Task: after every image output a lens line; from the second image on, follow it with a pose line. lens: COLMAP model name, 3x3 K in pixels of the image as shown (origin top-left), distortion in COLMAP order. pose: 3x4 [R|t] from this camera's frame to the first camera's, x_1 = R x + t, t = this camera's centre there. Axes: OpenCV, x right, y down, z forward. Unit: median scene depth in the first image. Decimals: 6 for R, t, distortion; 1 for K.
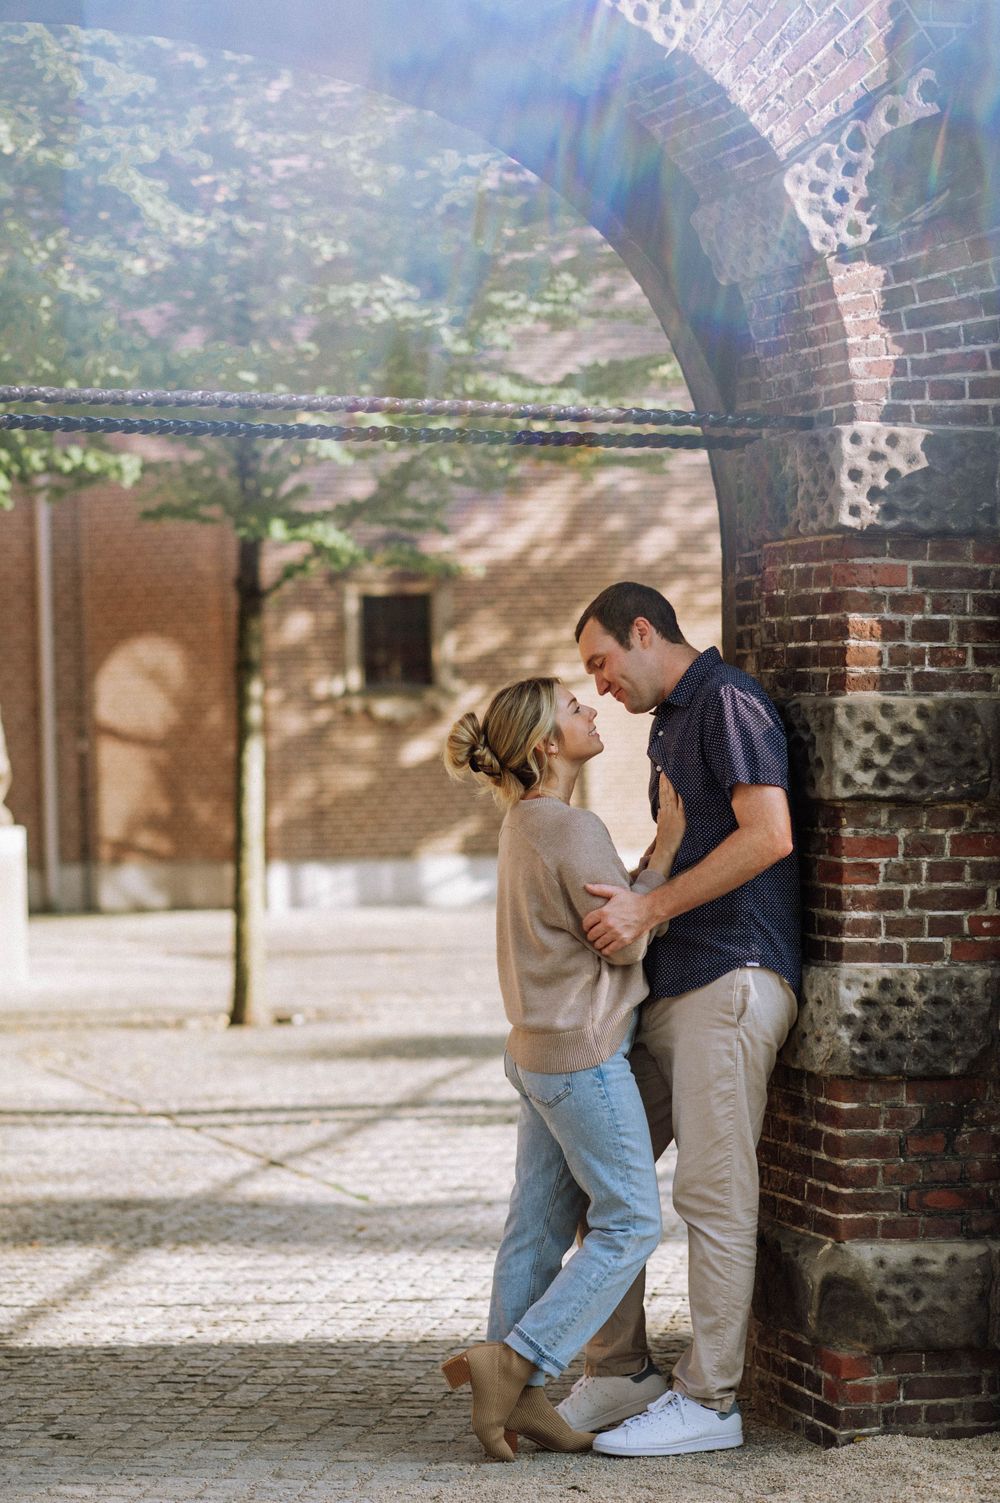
lens RADIAL K [[3658.4, 0, 500.0], [0, 3658.4, 751.5], [0, 0, 1]] dist [-0.024656, -0.136018]
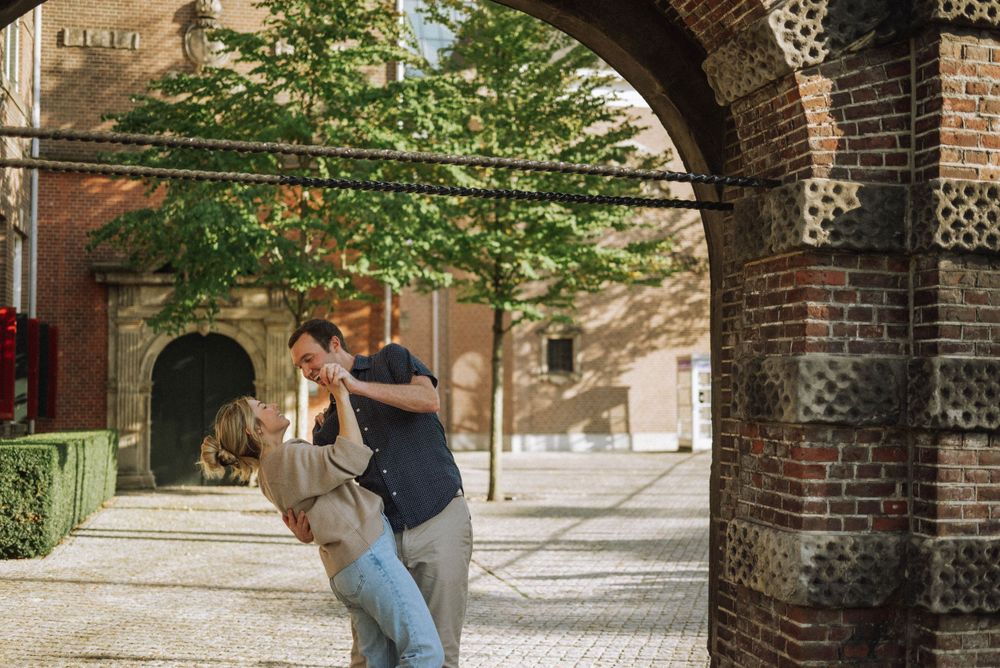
lens RADIAL K [[1191.7, 0, 500.0], [0, 1191.7, 334.0], [0, 0, 1]] dist [0.003828, 0.003255]
pose [[0.996357, 0.014704, -0.083998, 0.008919], [-0.019029, 0.998522, -0.050915, 0.003721], [0.083125, 0.052328, 0.995164, 0.489206]]
